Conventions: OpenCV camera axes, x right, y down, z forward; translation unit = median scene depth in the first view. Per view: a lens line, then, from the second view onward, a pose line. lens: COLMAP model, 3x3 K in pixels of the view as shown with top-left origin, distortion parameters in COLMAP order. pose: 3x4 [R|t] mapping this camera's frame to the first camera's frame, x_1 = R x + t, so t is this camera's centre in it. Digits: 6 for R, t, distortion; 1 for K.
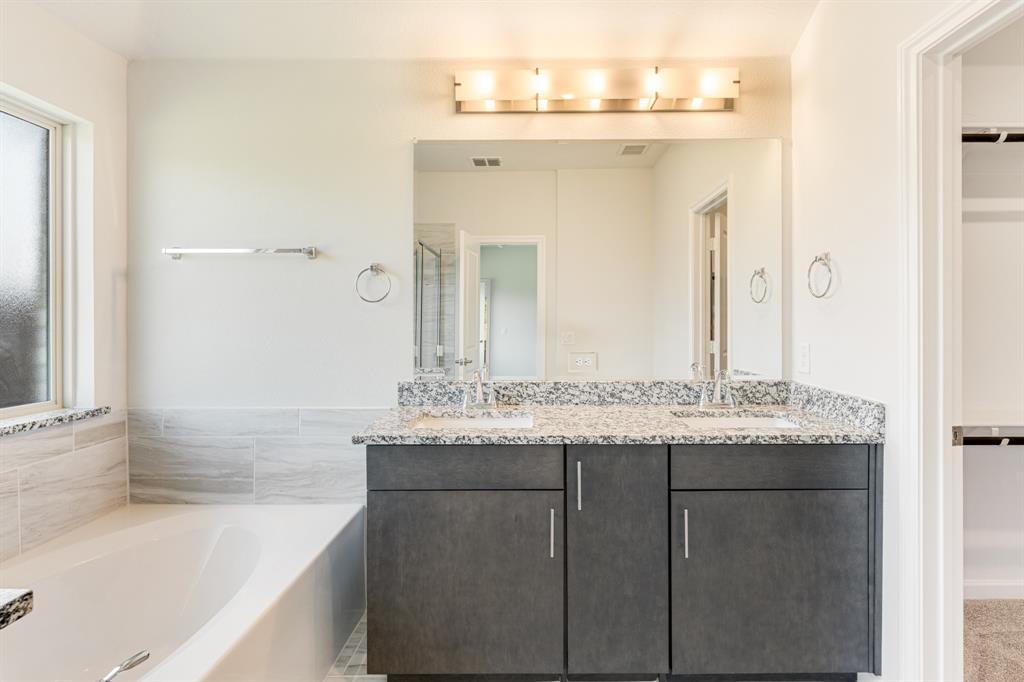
lens RADIAL K [[442.0, 0, 548.6], [0, 442.0, 325.2], [0, 0, 1]] dist [-0.001984, 0.000007]
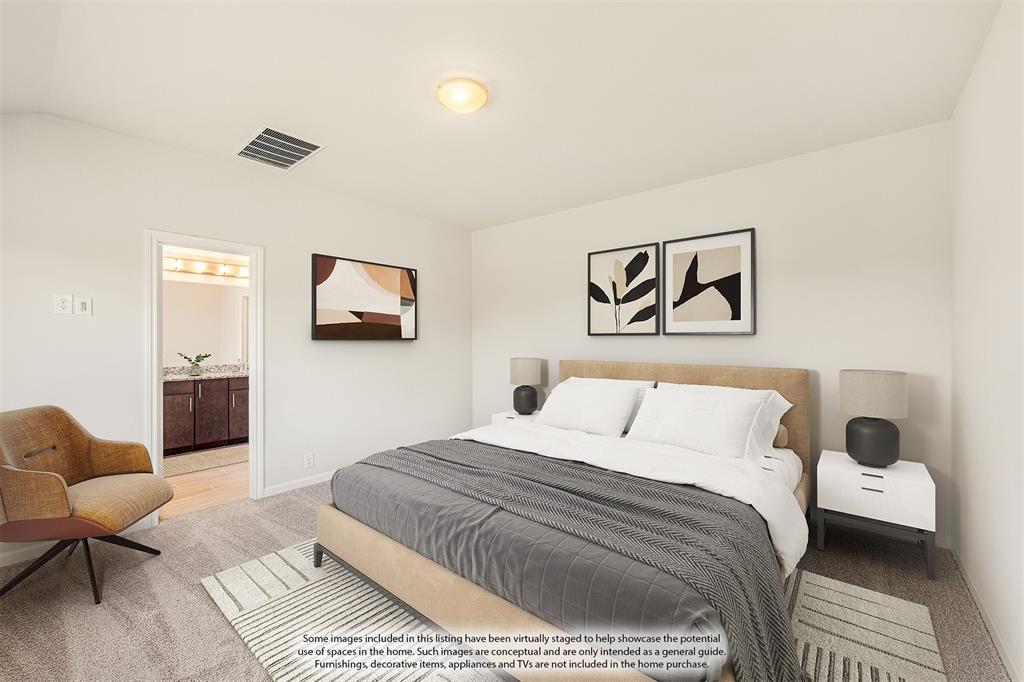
lens RADIAL K [[412.2, 0, 512.2], [0, 412.2, 341.2], [0, 0, 1]] dist [-0.002220, 0.000545]
pose [[0.649160, 0.001882, 0.760650, -0.647271], [-0.000401, 0.999998, -0.002132, -0.032908], [-0.760652, 0.001079, 0.649159, -2.437118]]
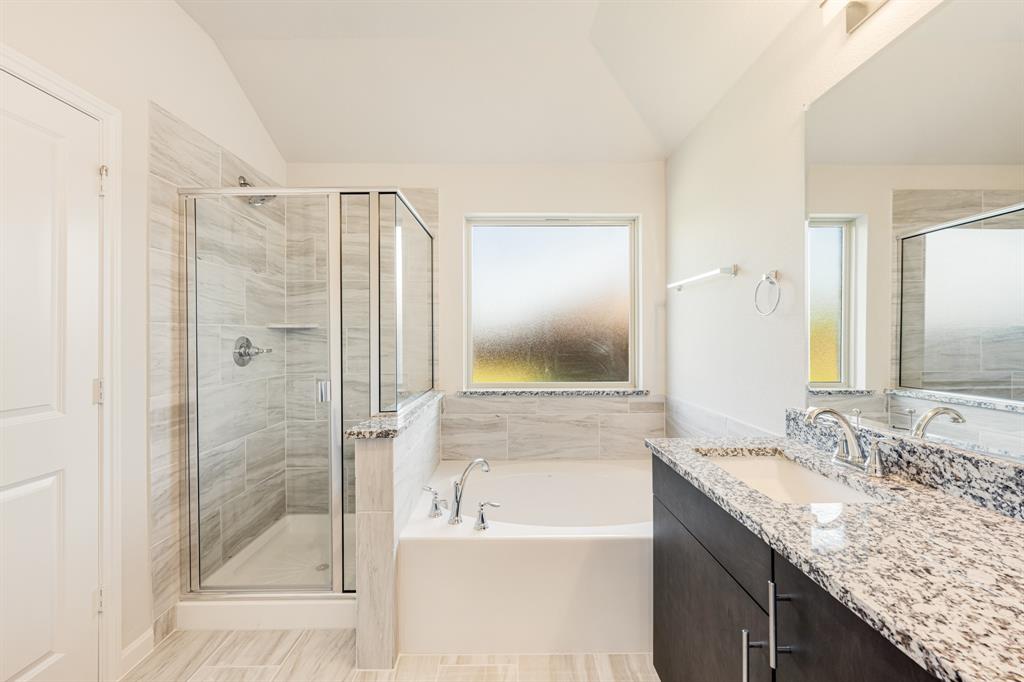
lens RADIAL K [[412.2, 0, 515.3], [0, 412.2, 339.3], [0, 0, 1]] dist [-0.002220, 0.000545]
pose [[0.005260, 0.006169, -0.999967, 0.465017], [0.000817, 0.999981, 0.006174, -0.008349], [0.999986, -0.000849, 0.005255, 0.511274]]
